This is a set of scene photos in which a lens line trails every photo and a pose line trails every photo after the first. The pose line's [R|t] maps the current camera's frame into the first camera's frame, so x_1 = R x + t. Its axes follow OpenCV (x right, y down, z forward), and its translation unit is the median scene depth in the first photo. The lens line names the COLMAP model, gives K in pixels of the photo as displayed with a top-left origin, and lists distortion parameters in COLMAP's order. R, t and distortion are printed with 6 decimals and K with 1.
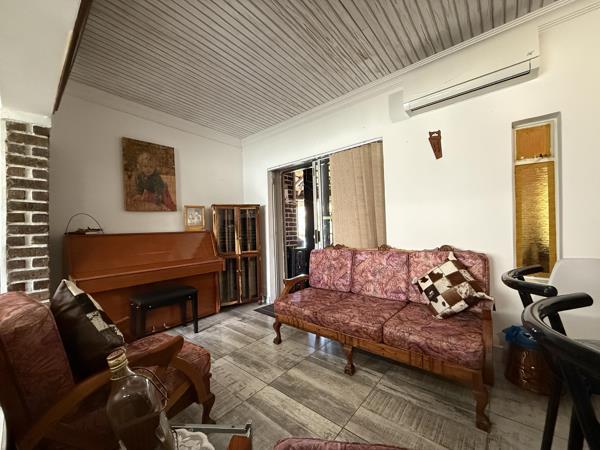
lens RADIAL K [[238.2, 0, 300.4], [0, 238.2, 226.4], [0, 0, 1]] dist [-0.002940, 0.000010]
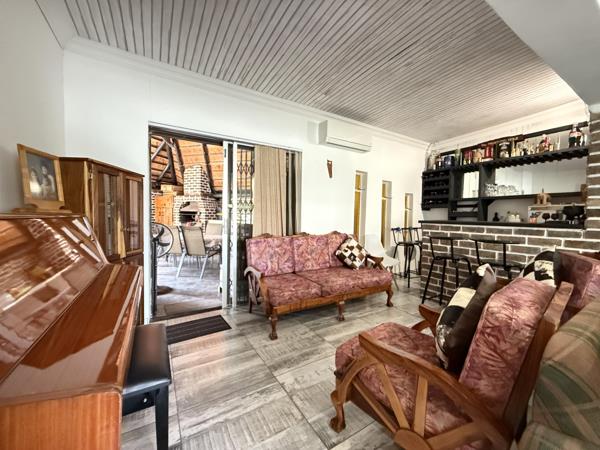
lens RADIAL K [[238.2, 0, 297.7], [0, 238.2, 224.3], [0, 0, 1]] dist [-0.002940, 0.000010]
pose [[0.321565, 0.000574, 0.946887, -1.078418], [-0.038942, 0.999162, 0.012619, 0.022099], [-0.946086, -0.040932, 0.321318, 0.696607]]
